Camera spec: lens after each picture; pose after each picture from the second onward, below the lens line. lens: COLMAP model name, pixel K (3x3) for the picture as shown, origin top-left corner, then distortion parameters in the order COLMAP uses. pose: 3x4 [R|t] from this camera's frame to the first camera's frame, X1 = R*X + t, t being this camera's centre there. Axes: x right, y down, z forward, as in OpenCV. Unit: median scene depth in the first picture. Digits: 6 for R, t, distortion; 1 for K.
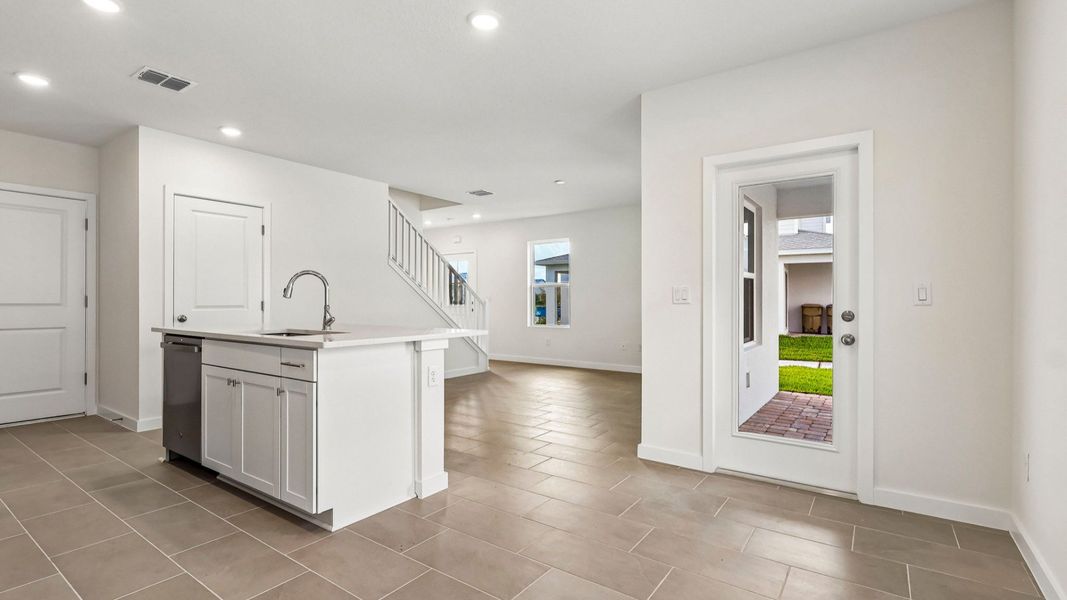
lens RADIAL K [[492.4, 0, 533.5], [0, 492.4, 300.0], [0, 0, 1]] dist [-0.000148, -0.000075]
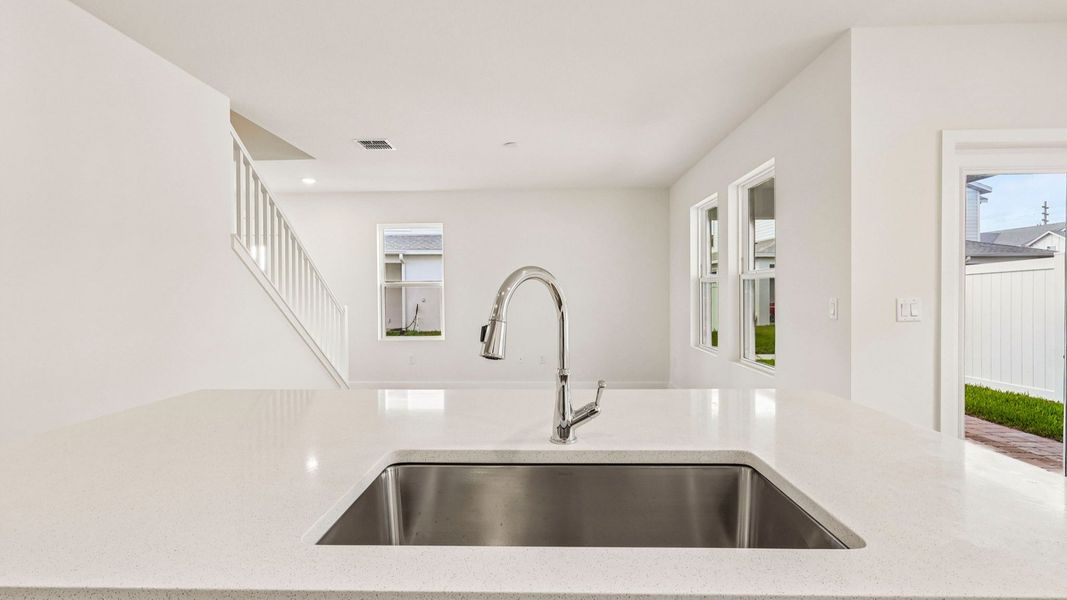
lens RADIAL K [[495.2, 0, 527.2], [0, 495.2, 299.4], [0, 0, 1]] dist [-0.012272, -0.000179]
pose [[0.840245, -0.012996, 0.542052, -0.318258], [0.007040, 0.999890, 0.013060, -0.021451], [-0.542162, -0.007157, 0.840244, 0.369436]]
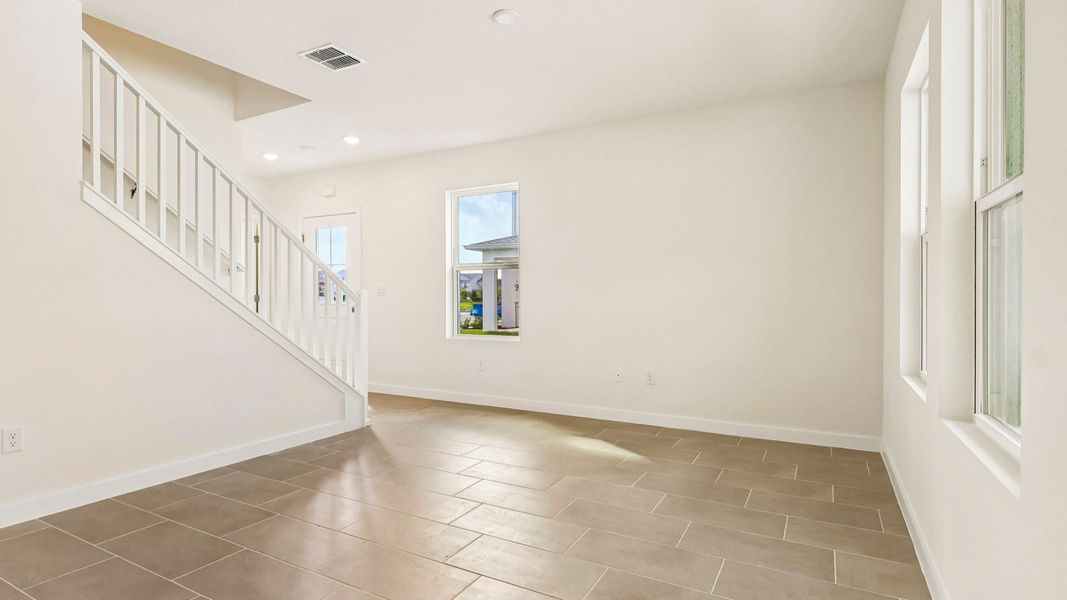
lens RADIAL K [[533.3, 0, 533.5], [0, 533.3, 300.0], [0, 0, 1]] dist [0.001270, -0.000051]
pose [[0.993299, -0.000274, 0.115575, 0.025214], [-0.000446, 0.999981, 0.006208, 0.007170], [-0.115574, -0.006218, 0.993279, 0.521424]]
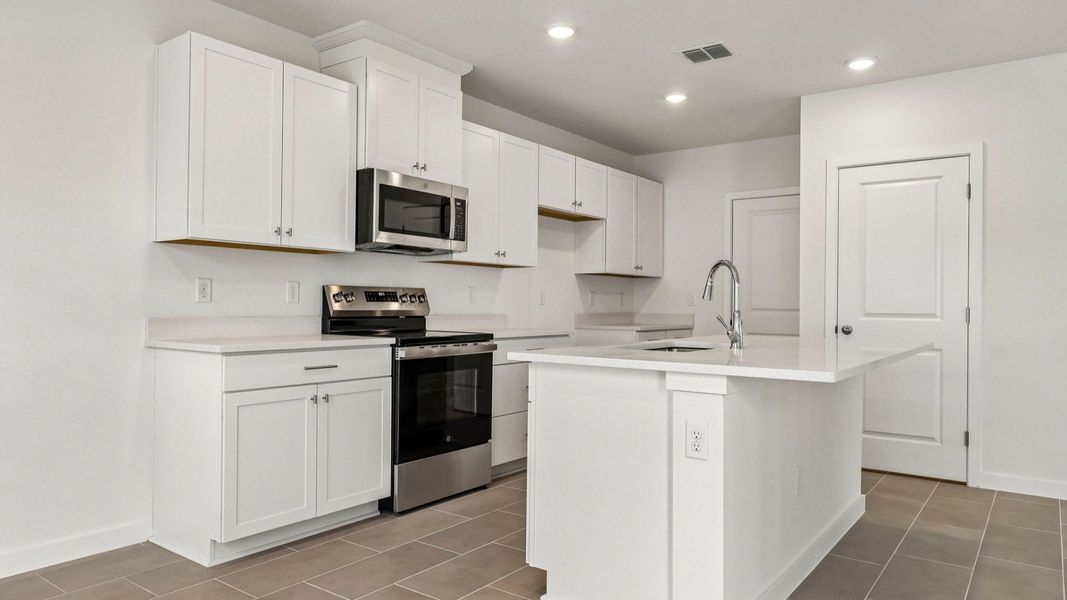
lens RADIAL K [[699.2, 0, 533.5], [0, 699.2, 300.0], [0, 0, 1]] dist [0.005816, 0.001417]
pose [[-0.015972, -0.007111, -0.999847, 0.263234], [-0.007786, 0.999945, -0.006987, 0.002382], [0.999842, 0.007674, -0.016027, 0.376760]]
